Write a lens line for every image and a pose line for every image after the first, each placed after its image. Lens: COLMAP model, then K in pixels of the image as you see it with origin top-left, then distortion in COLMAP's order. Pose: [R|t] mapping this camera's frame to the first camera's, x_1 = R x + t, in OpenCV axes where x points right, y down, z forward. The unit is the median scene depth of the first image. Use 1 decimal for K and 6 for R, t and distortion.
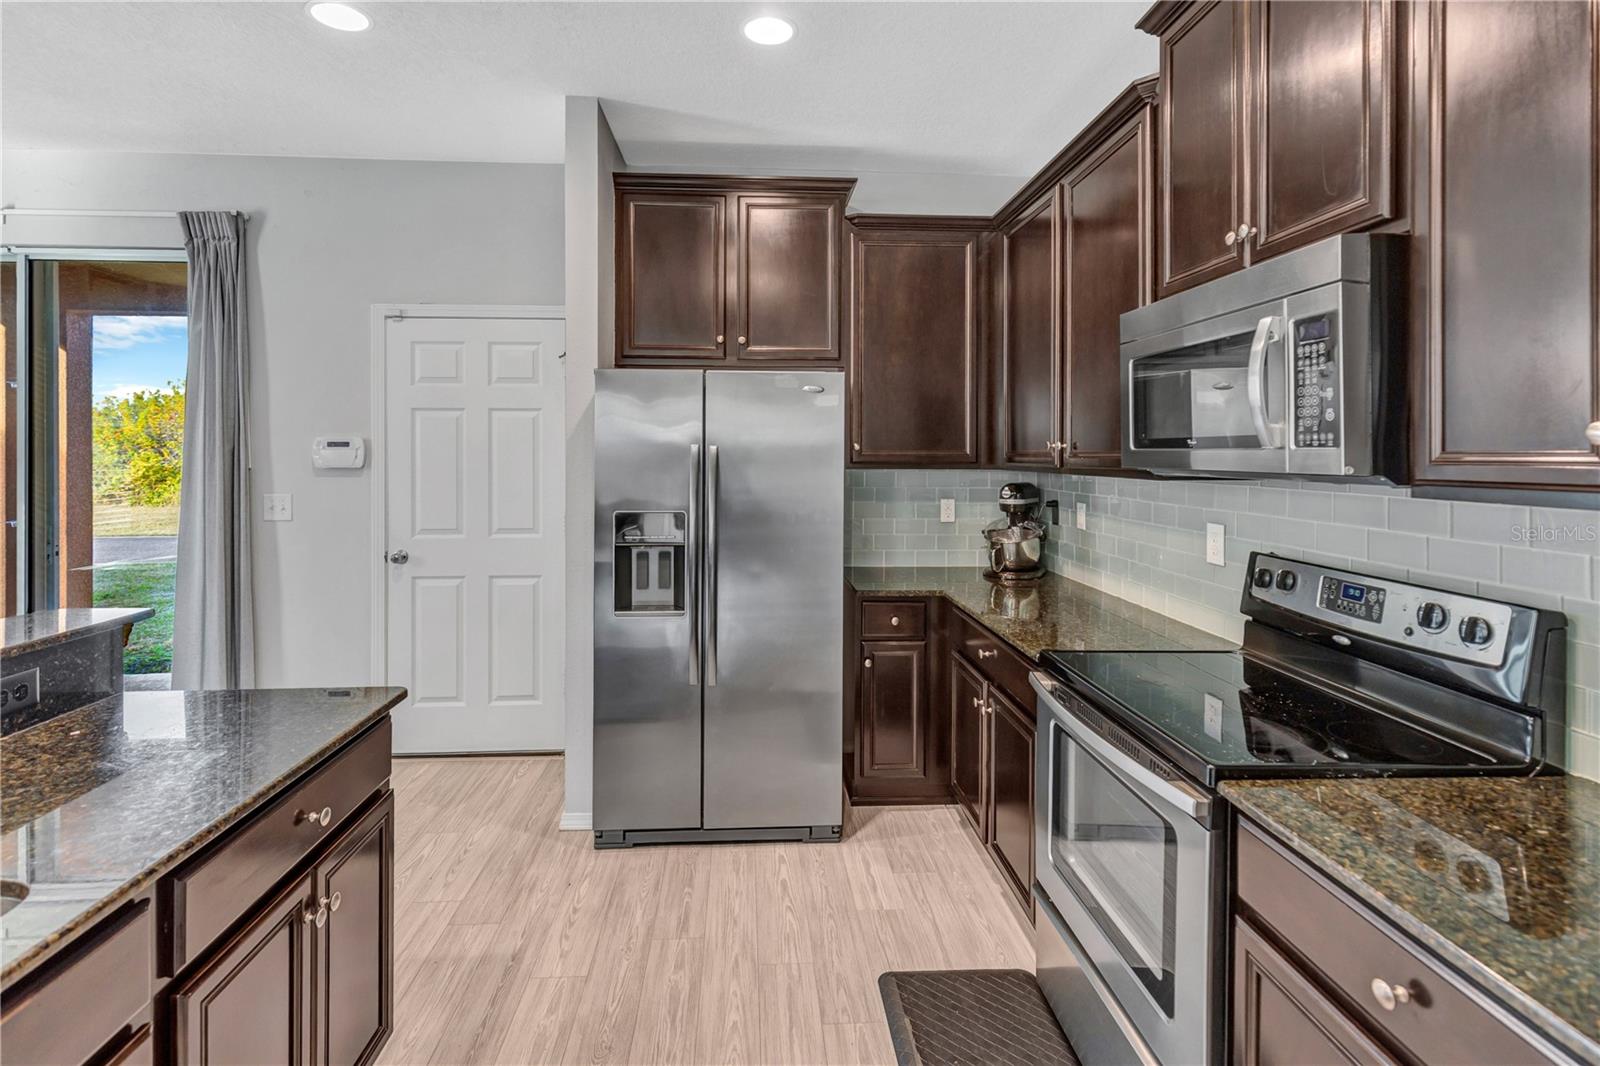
lens RADIAL K [[754.0, 0, 799.2], [0, 754.0, 431.5], [0, 0, 1]] dist [0.003432, 0.000526]
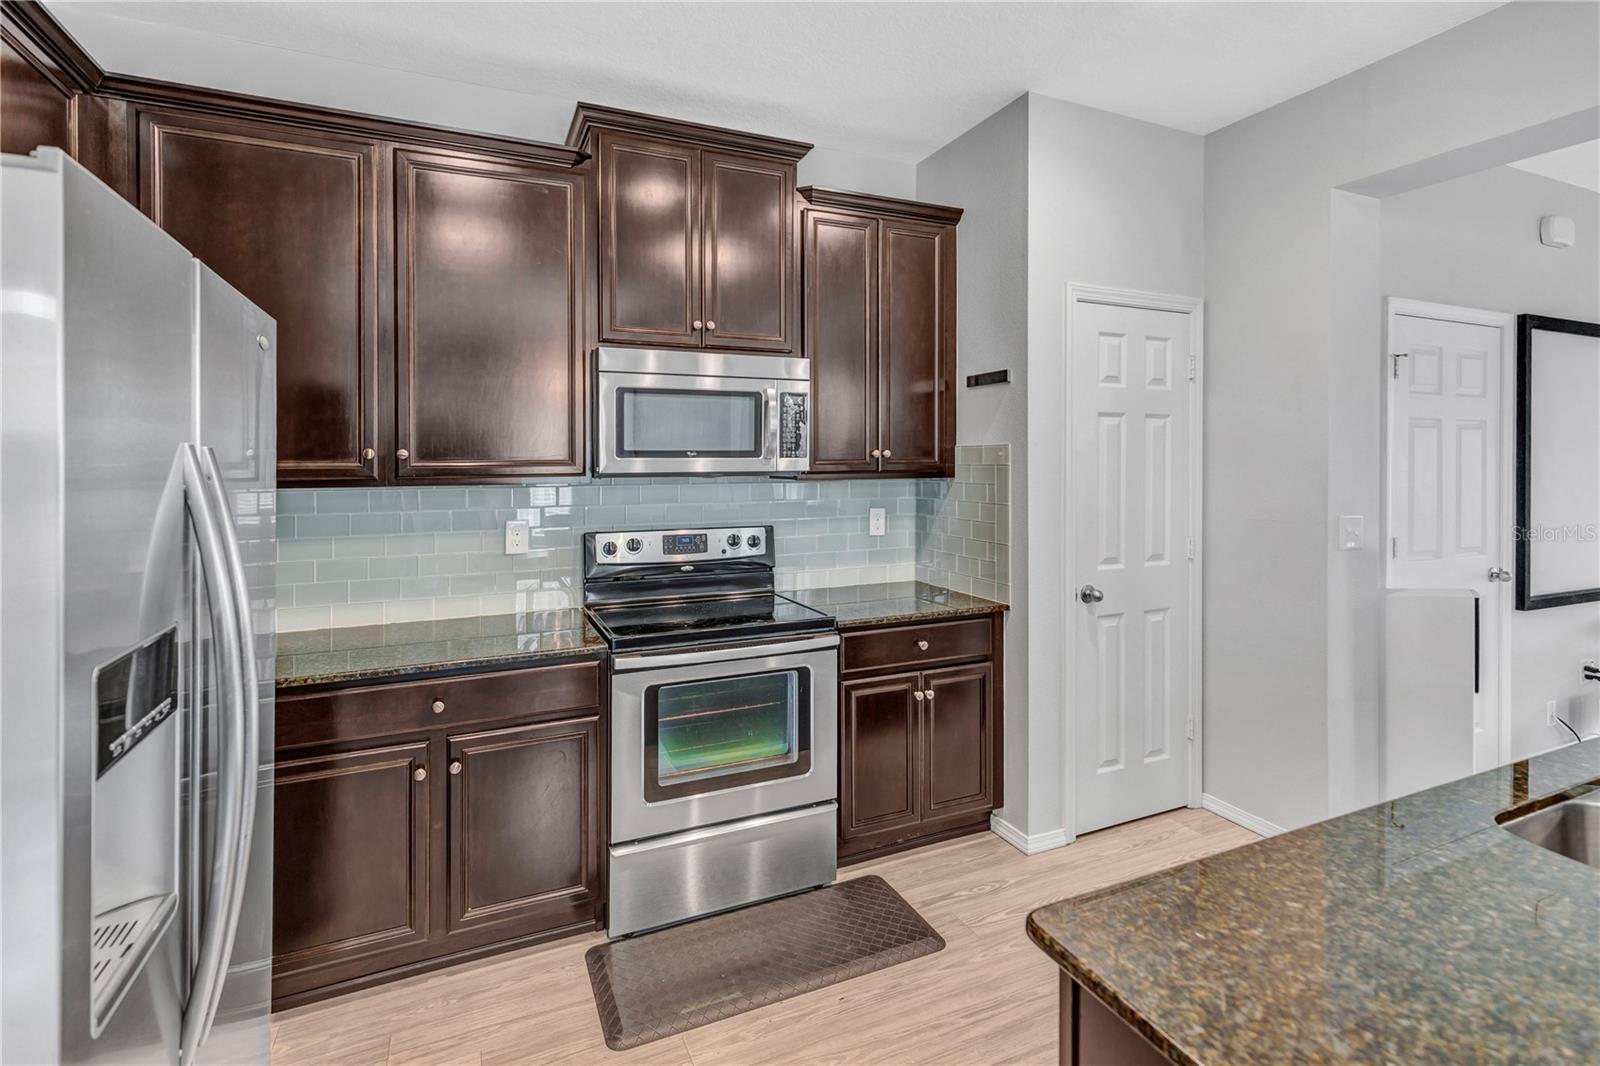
lens RADIAL K [[755.8, 0, 807.3], [0, 755.8, 443.9], [0, 0, 1]] dist [0.005979, 0.000101]
pose [[-0.359911, 0.012256, 0.932906, -0.766473], [-0.025820, 0.999400, -0.023091, 0.018188], [-0.932629, -0.032398, -0.359379, 1.054490]]
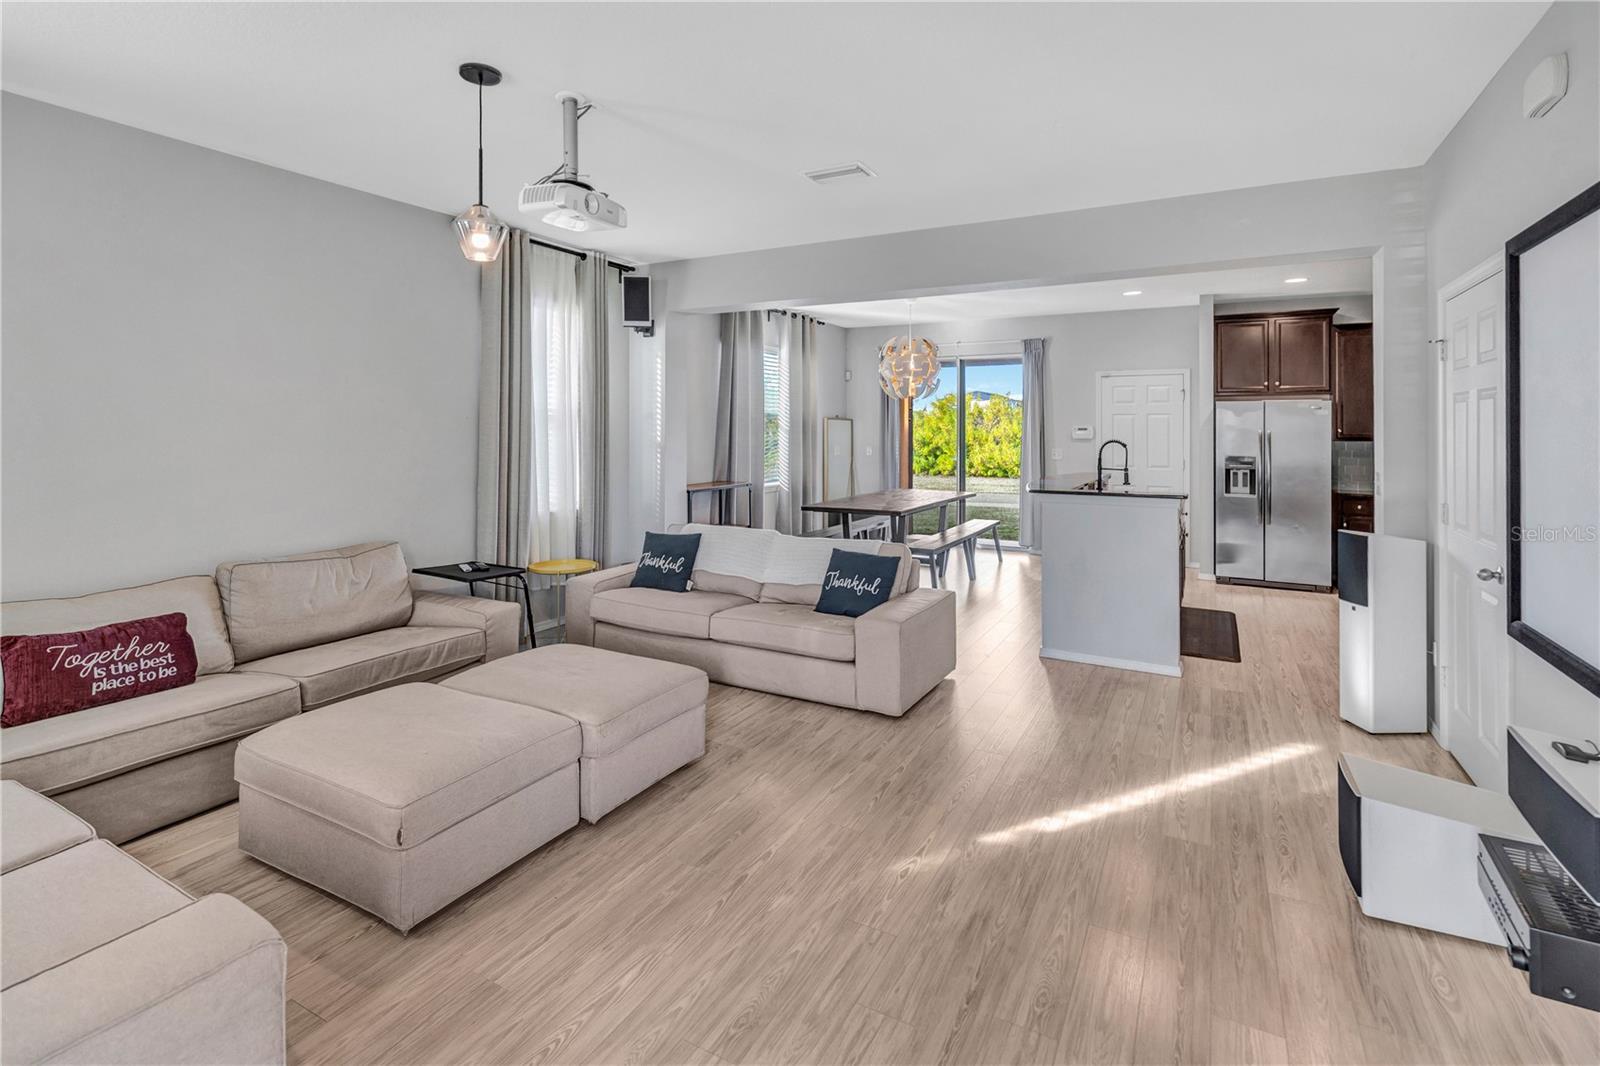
lens RADIAL K [[755.8, 0, 807.3], [0, 755.8, 443.9], [0, 0, 1]] dist [0.005979, 0.000101]
pose [[0.858382, 0.012142, -0.512867, -0.173419], [0.010350, 0.999107, 0.040976, -0.070965], [0.512906, -0.040481, 0.857490, -2.439968]]
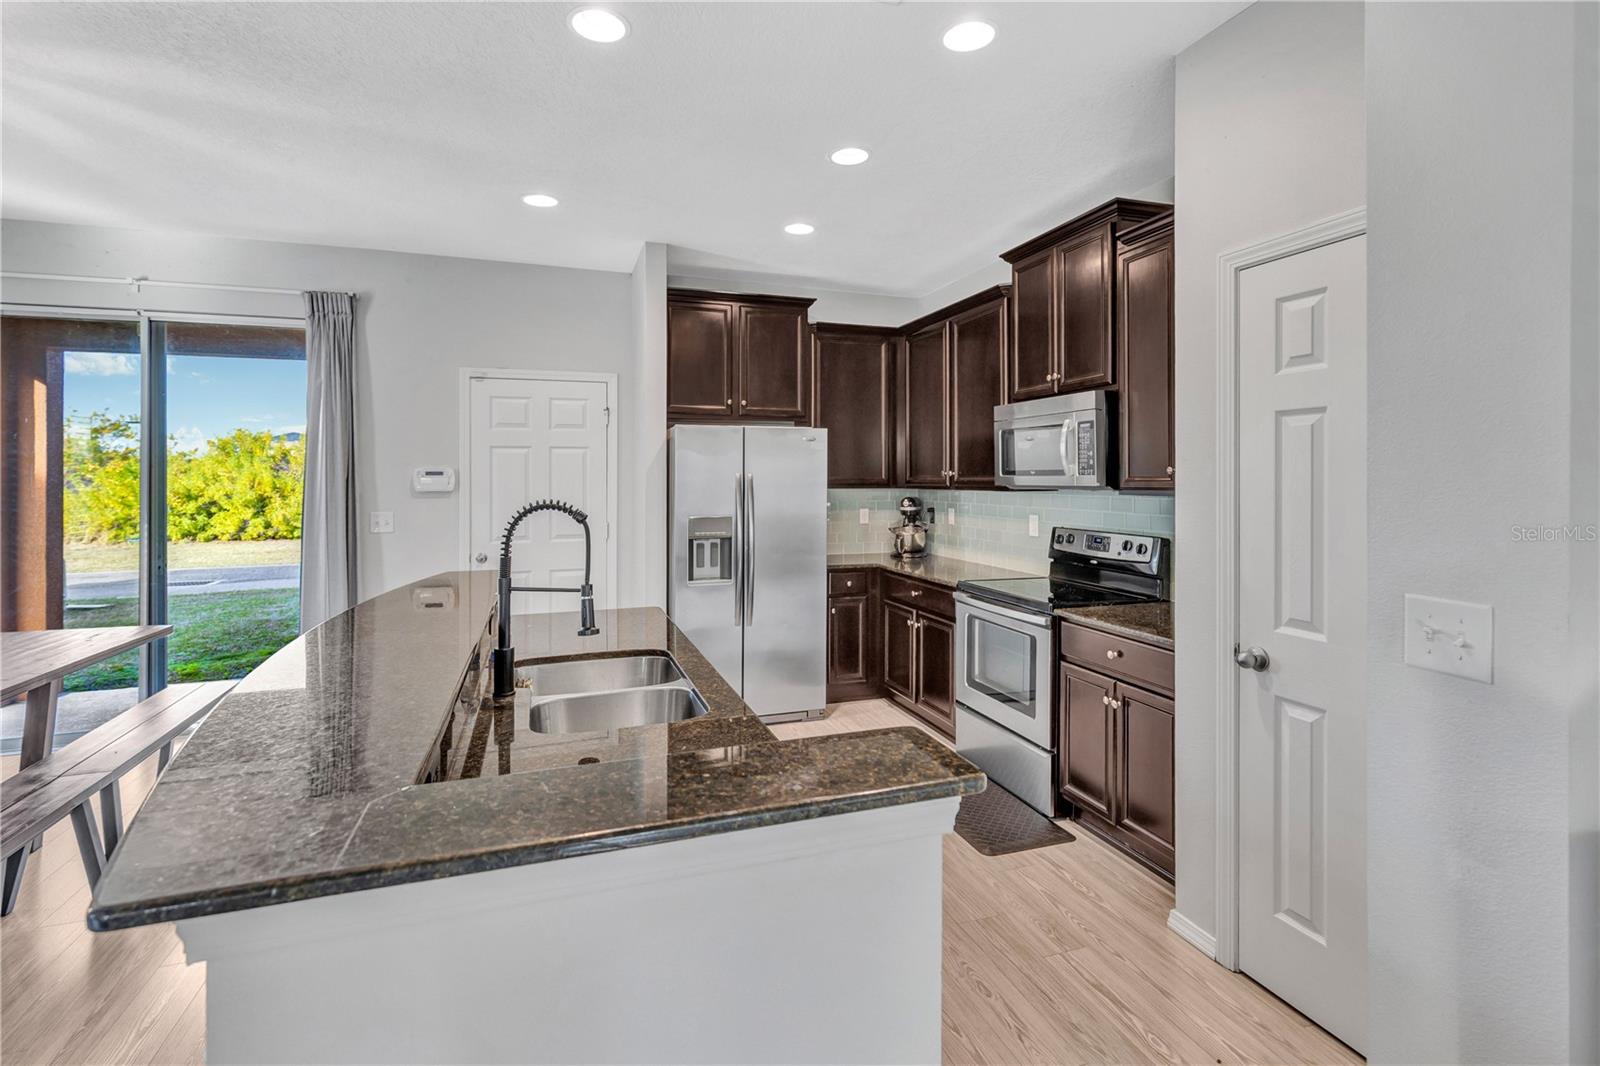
lens RADIAL K [[755.8, 0, 807.3], [0, 755.8, 443.9], [0, 0, 1]] dist [0.005979, 0.000101]
pose [[0.961306, 0.007709, 0.275377, -0.534409], [-0.003055, 0.999845, -0.017326, -0.021285], [-0.275468, 0.015815, 0.961180, -0.688149]]
